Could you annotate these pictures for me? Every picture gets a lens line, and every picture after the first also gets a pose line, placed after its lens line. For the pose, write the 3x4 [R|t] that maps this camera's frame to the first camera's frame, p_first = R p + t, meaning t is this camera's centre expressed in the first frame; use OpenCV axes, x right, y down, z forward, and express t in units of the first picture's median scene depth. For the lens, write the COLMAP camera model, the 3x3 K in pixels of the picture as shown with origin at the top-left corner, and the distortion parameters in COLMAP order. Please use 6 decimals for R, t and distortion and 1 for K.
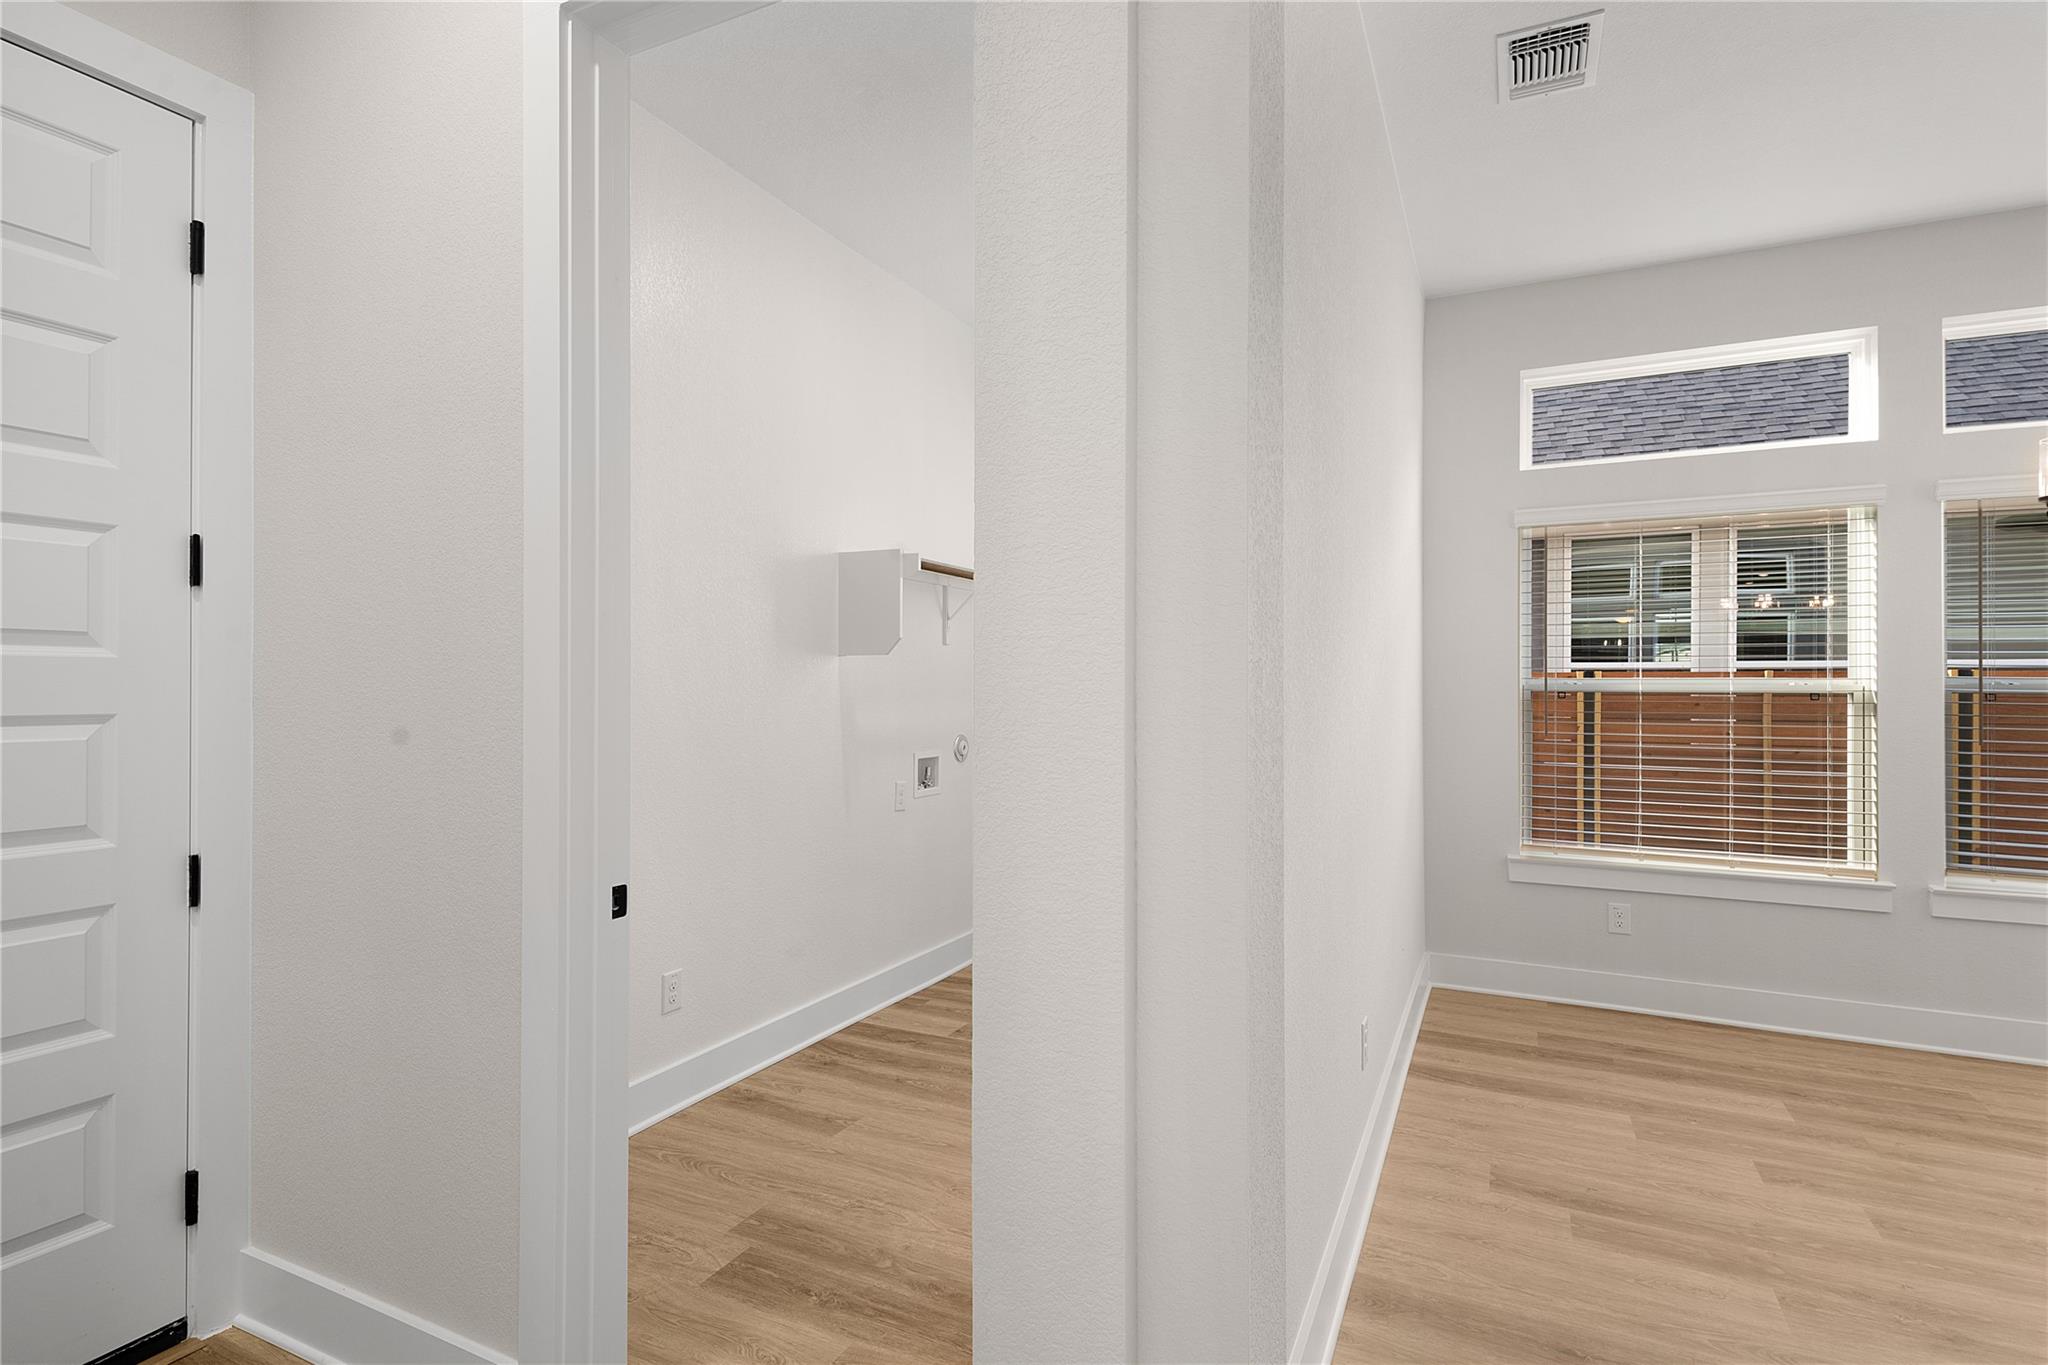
lens RADIAL K [[1013.3, 0, 1024.5], [0, 1013.3, 684.0], [0, 0, 1]] dist [-0.036694, 0.002743]
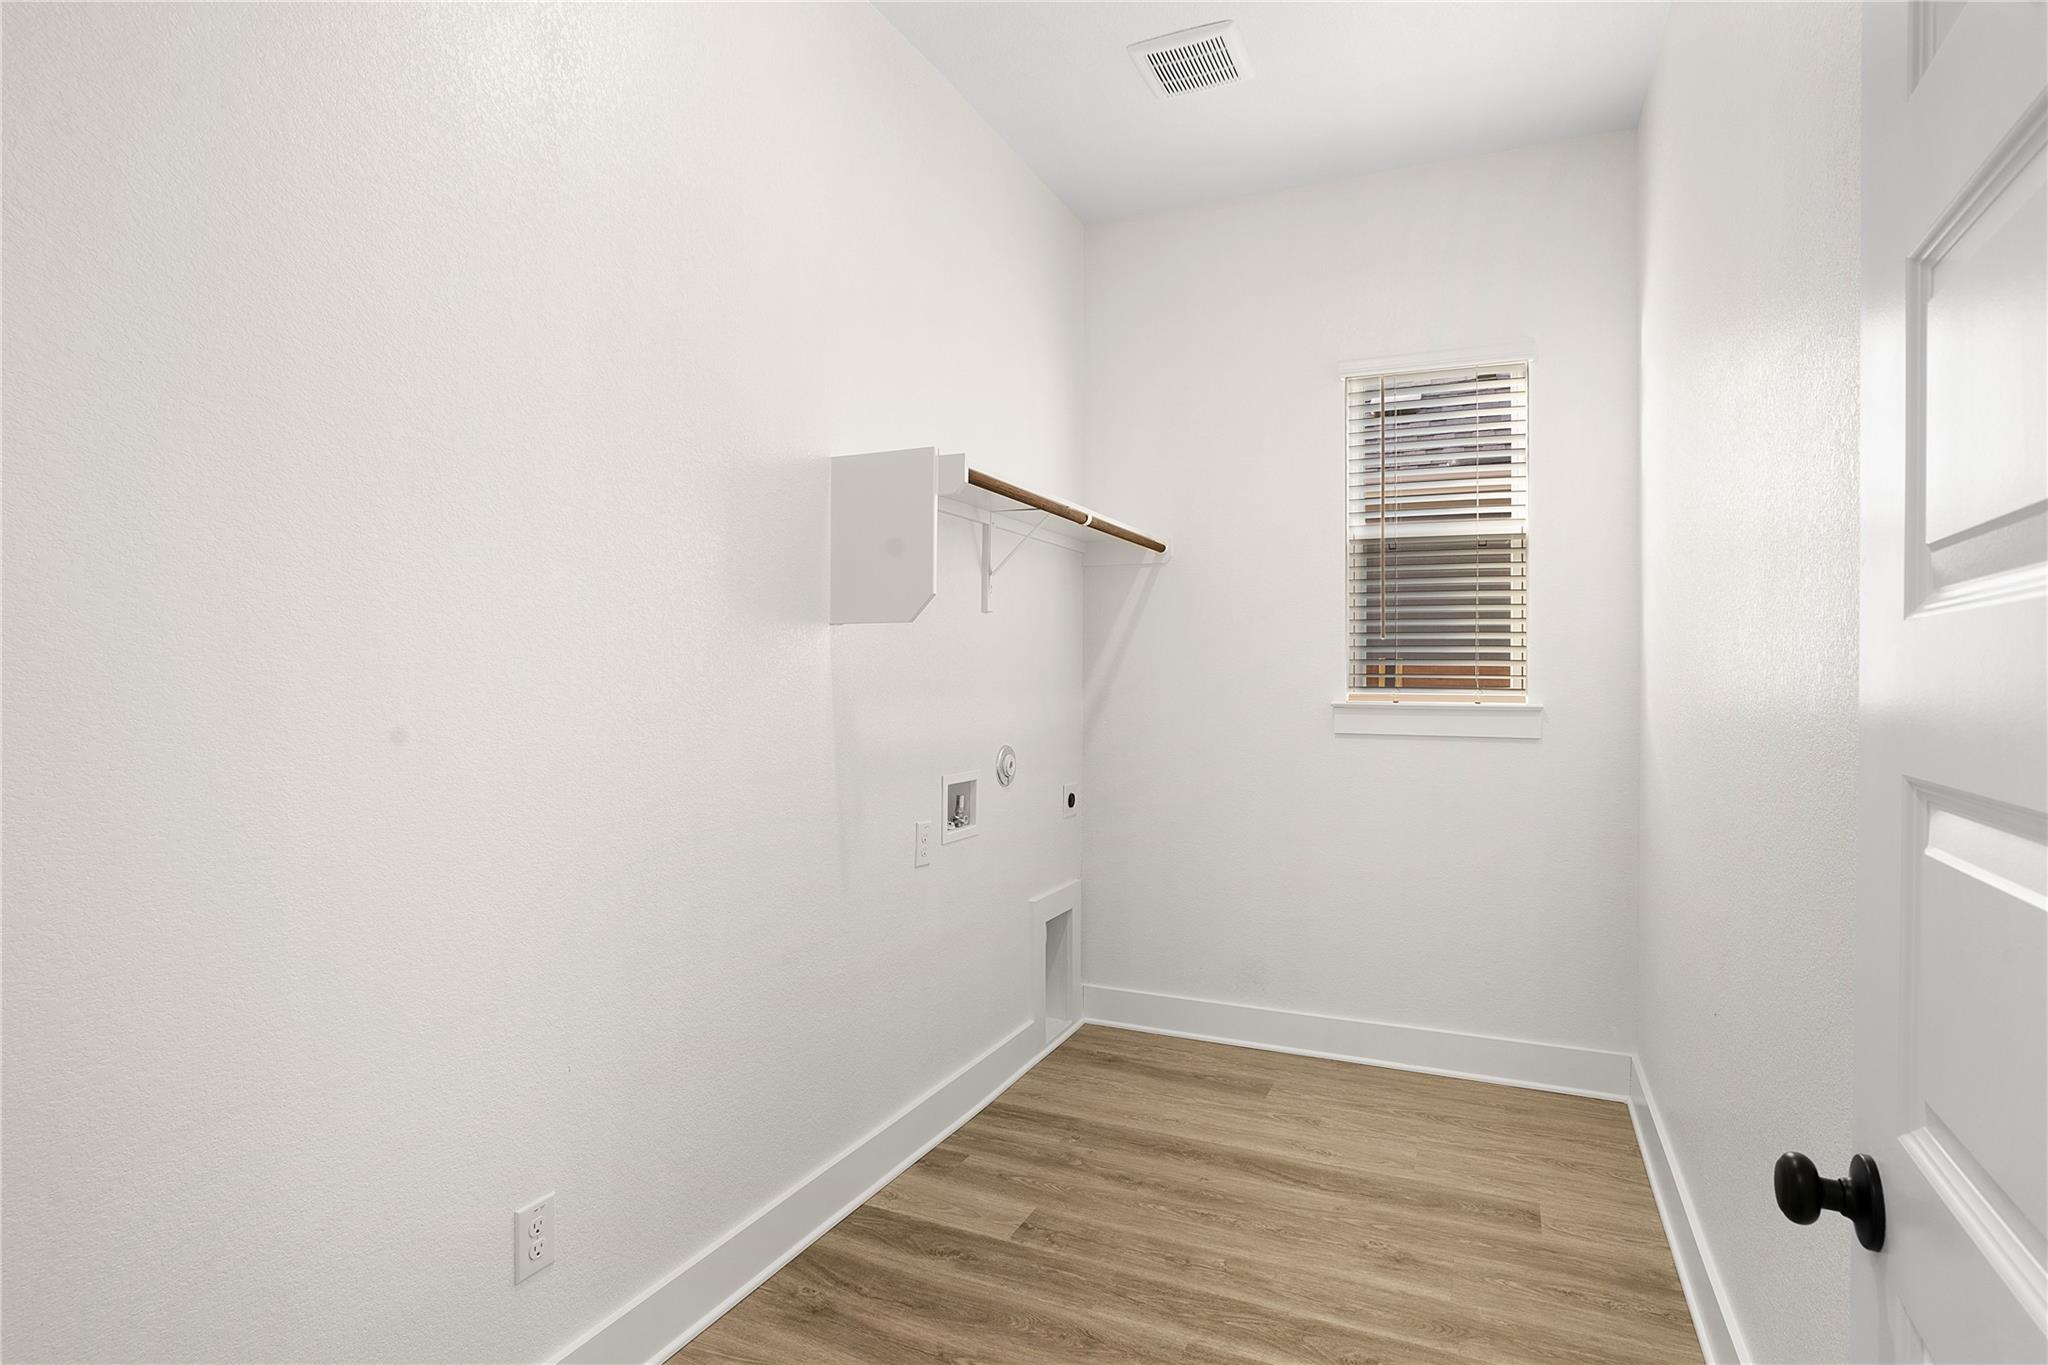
lens RADIAL K [[1013.3, 0, 1013.1], [0, 1013.3, 691.7], [0, 0, 1]] dist [-0.036694, 0.002743]
pose [[0.999755, 0.003197, 0.021898, -0.086912], [-0.003623, 0.999804, 0.019452, 0.000481], [-0.021832, -0.019527, 0.999571, 0.382074]]
